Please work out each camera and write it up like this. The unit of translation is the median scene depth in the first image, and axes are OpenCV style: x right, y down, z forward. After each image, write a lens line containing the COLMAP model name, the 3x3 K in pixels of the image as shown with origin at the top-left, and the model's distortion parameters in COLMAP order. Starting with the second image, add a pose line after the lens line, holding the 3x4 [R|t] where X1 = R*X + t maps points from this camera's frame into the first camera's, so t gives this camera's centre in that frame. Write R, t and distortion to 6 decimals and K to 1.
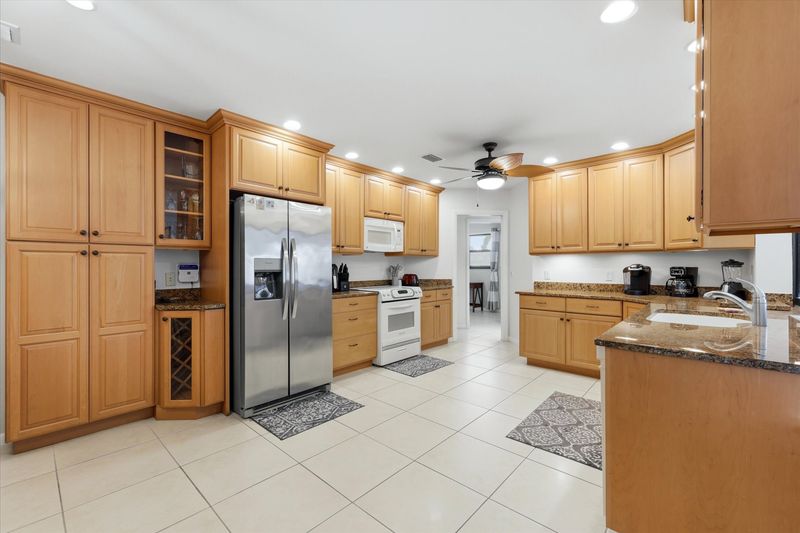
lens RADIAL K [[329.1, 0, 399.0], [0, 329.1, 269.5], [0, 0, 1]] dist [-0.000885, -0.000026]
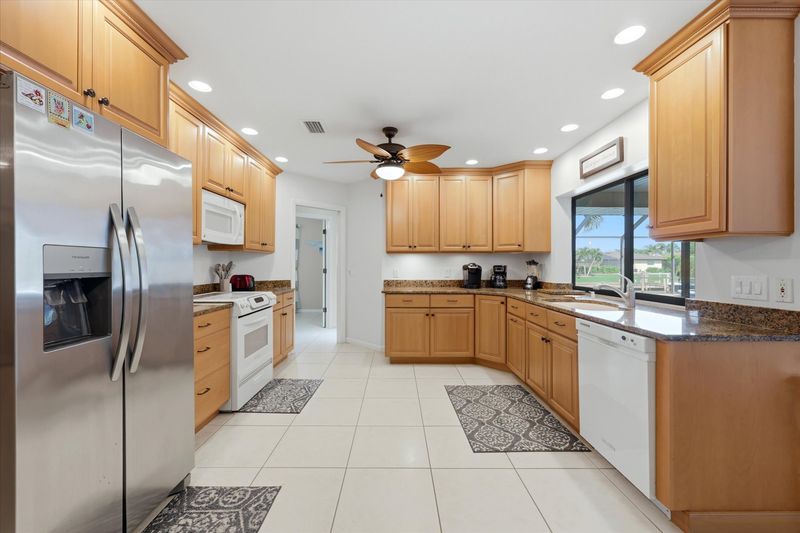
lens RADIAL K [[319.2, 0, 395.2], [0, 319.2, 265.8], [0, 0, 1]] dist [-0.000799, -0.000047]
pose [[0.744099, -0.001404, 0.668068, -0.267235], [0.005352, 0.999978, -0.003860, -0.003366], [-0.668048, 0.006447, 0.744090, 0.304231]]
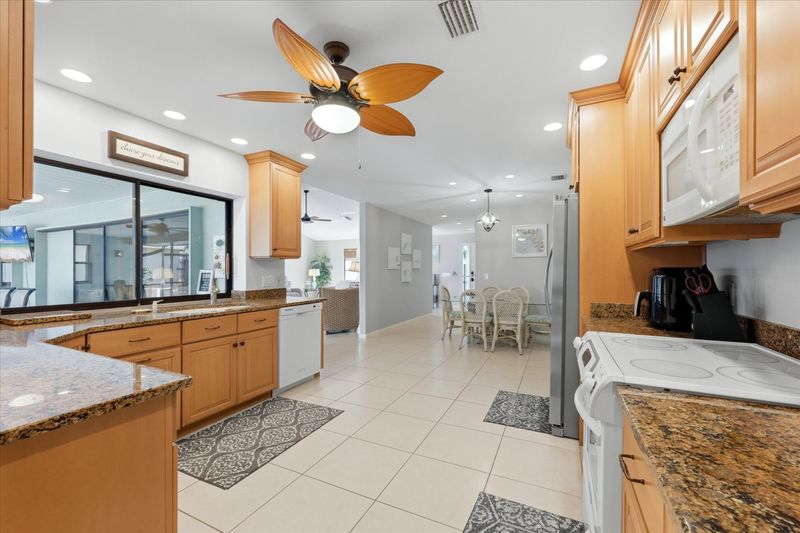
lens RADIAL K [[329.1, 0, 399.0], [0, 329.1, 269.5], [0, 0, 1]] dist [-0.000885, -0.000026]
pose [[-0.959642, -0.003373, -0.281203, 0.298358], [-0.005138, 0.999971, 0.005541, -0.015246], [0.281176, 0.006762, -0.959632, 1.397073]]
